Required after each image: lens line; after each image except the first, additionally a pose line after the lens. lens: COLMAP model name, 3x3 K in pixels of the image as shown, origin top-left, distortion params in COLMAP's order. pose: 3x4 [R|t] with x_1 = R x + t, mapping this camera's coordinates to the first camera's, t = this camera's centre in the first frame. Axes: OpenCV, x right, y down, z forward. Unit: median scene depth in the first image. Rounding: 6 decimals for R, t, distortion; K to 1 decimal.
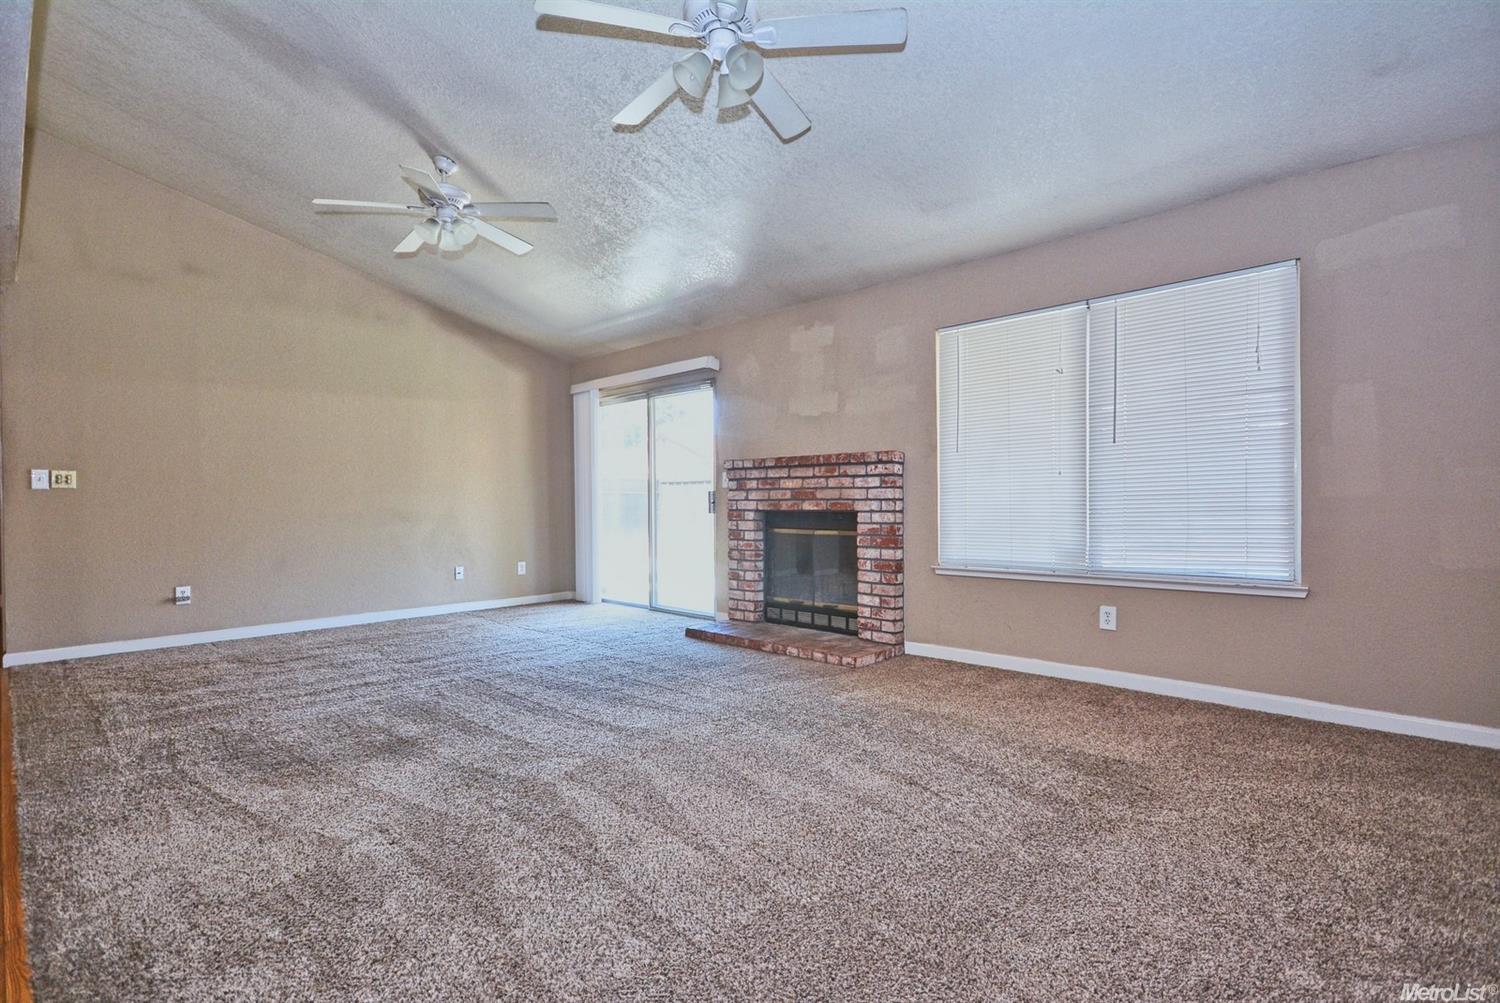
lens RADIAL K [[710.6, 0, 756.5], [0, 710.6, 510.0], [0, 0, 1]] dist [0.019432, -0.012445]
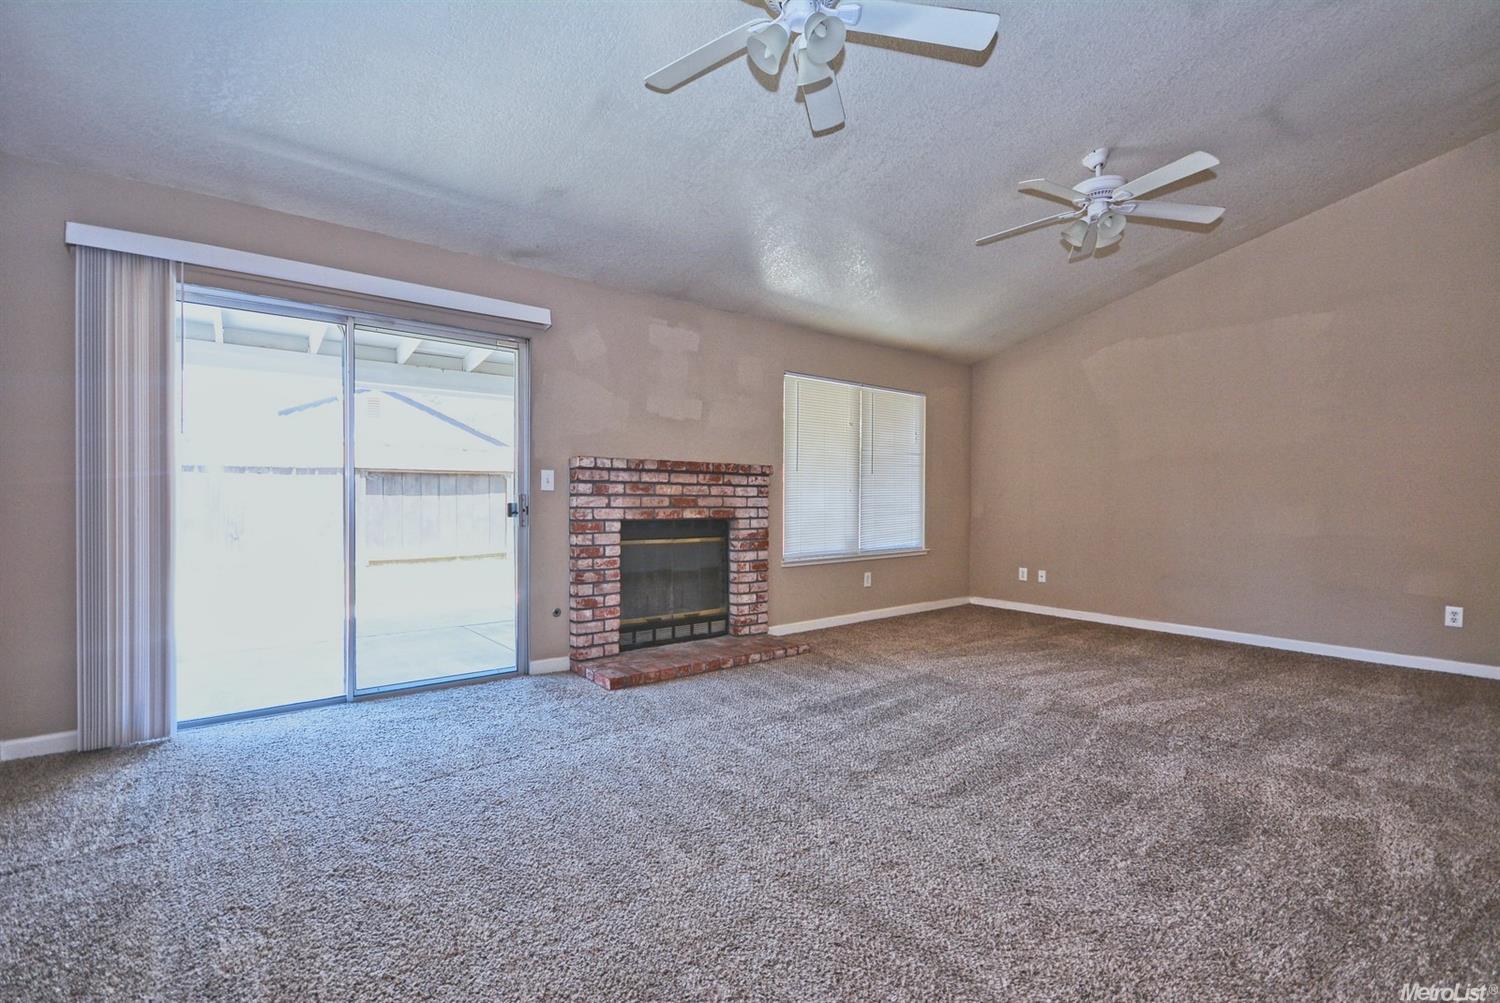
lens RADIAL K [[659.9, 0, 764.1], [0, 659.9, 508.4], [0, 0, 1]] dist [0.012677, -0.013597]
pose [[0.138850, -0.004896, 0.990301, -0.824388], [0.007302, 0.999966, 0.003920, -0.016533], [-0.990286, 0.006686, 0.138881, 0.802459]]
